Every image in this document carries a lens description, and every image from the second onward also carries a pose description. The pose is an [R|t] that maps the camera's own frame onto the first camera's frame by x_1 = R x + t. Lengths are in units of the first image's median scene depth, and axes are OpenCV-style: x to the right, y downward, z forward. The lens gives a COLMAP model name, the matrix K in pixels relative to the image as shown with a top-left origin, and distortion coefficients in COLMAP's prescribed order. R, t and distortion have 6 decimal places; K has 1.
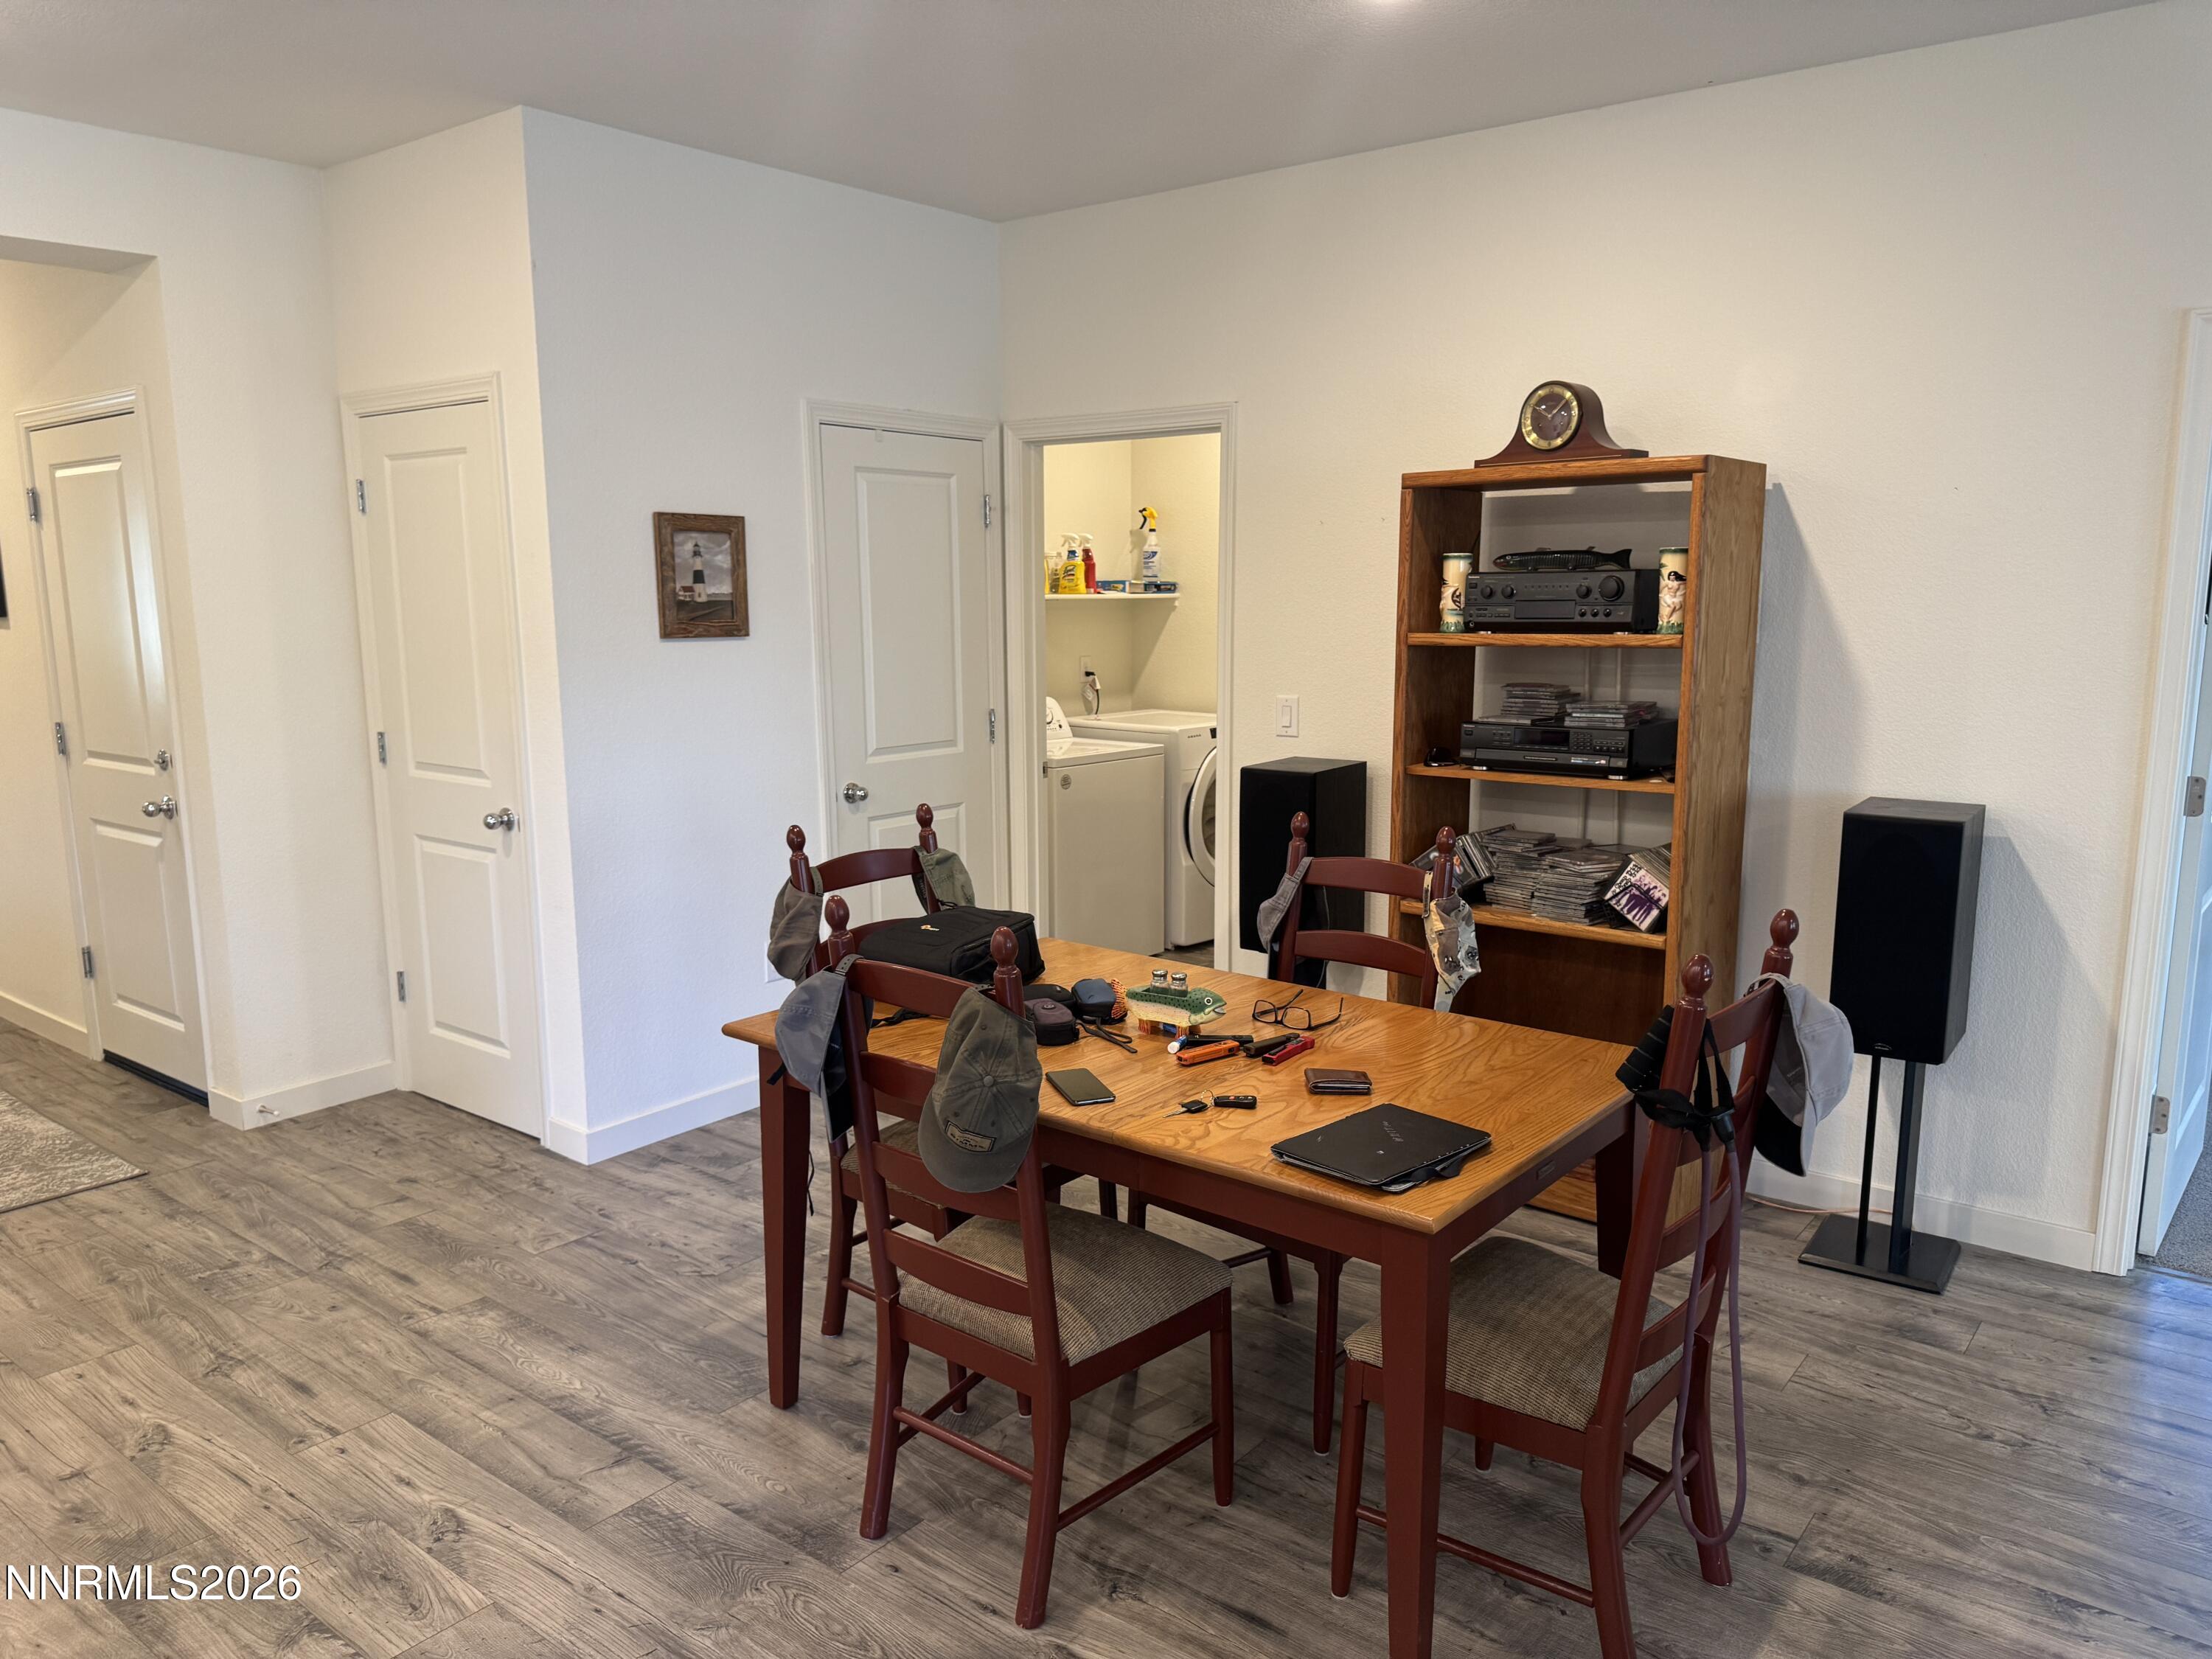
lens RADIAL K [[1574.3, 0, 1138.6], [0, 1574.3, 844.3], [0, 0, 1]] dist [0.034751, -0.032437]
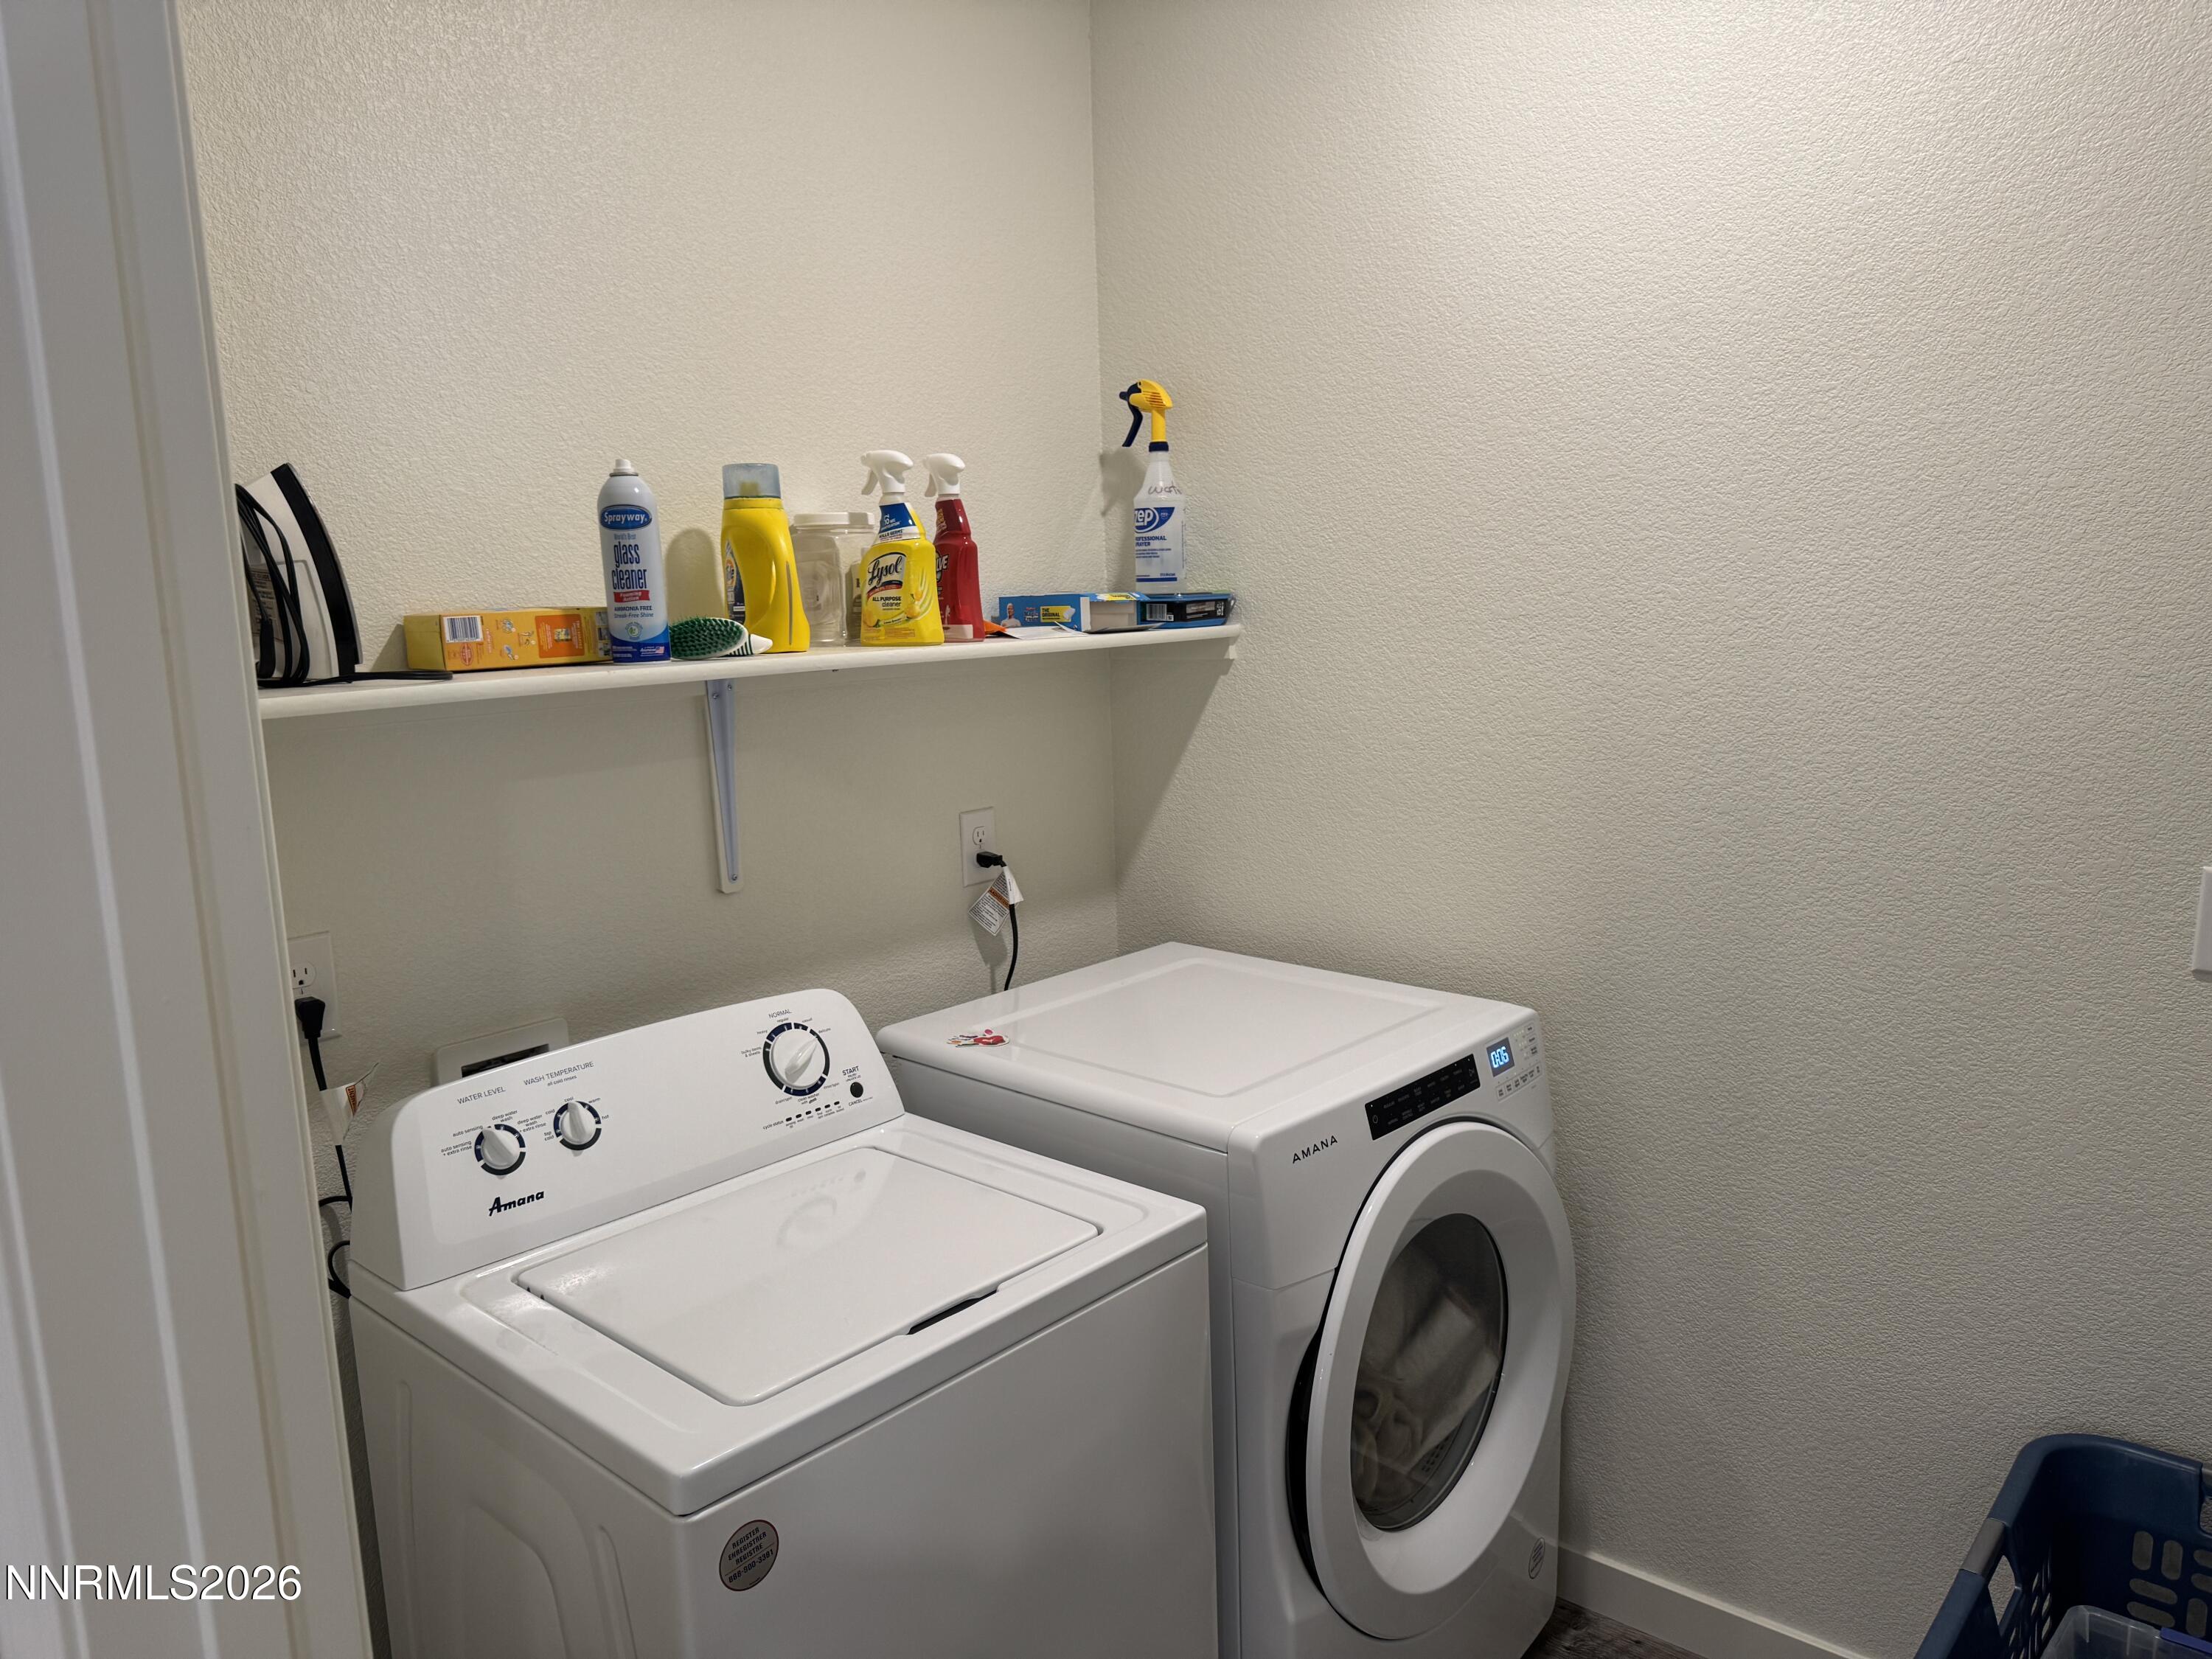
lens RADIAL K [[1574.3, 0, 1138.6], [0, 1574.3, 844.3], [0, 0, 1]] dist [0.034751, -0.032437]
pose [[0.999289, -0.021624, -0.030870, 0.013190], [0.021842, 0.999739, 0.006762, -0.113739], [0.030716, -0.007432, 0.999501, 0.650075]]
